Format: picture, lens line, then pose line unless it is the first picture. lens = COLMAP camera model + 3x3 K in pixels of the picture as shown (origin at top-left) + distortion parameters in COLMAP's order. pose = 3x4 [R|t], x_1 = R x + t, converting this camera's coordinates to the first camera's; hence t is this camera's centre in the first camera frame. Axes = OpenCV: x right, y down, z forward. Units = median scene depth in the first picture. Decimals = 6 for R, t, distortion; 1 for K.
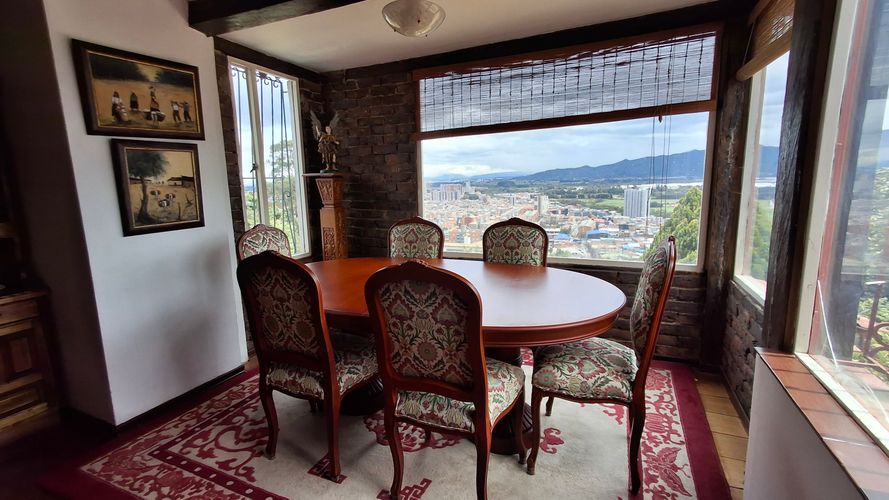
lens RADIAL K [[408.9, 0, 439.5], [0, 408.9, 247.4], [0, 0, 1]] dist [0.003885, 0.005512]
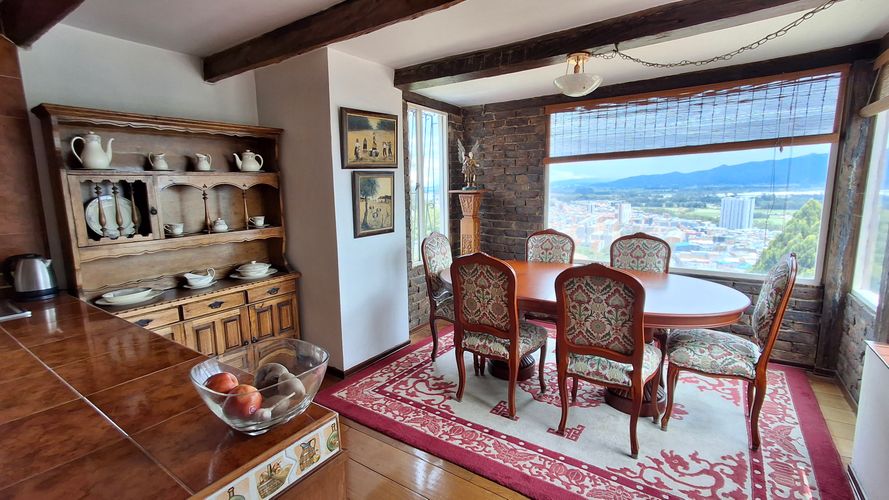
lens RADIAL K [[408.9, 0, 441.9], [0, 408.9, 248.2], [0, 0, 1]] dist [0.003885, 0.005512]
pose [[0.984323, 0.036158, -0.172632, -0.215732], [-0.038241, 0.999230, -0.008757, 0.007632], [0.172182, 0.015221, 0.984948, -0.336846]]
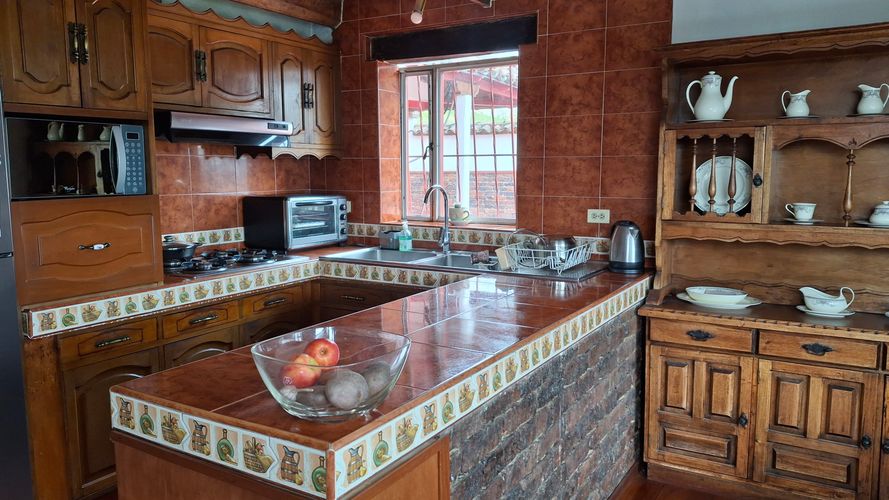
lens RADIAL K [[665.8, 0, 443.5], [0, 665.8, 251.6], [0, 0, 1]] dist [0.001572, -0.002088]
pose [[-0.120319, 0.152720, -0.980918, 0.477574], [-0.157243, 0.972691, 0.170726, -0.159419], [0.980203, 0.174784, -0.093019, 0.930713]]
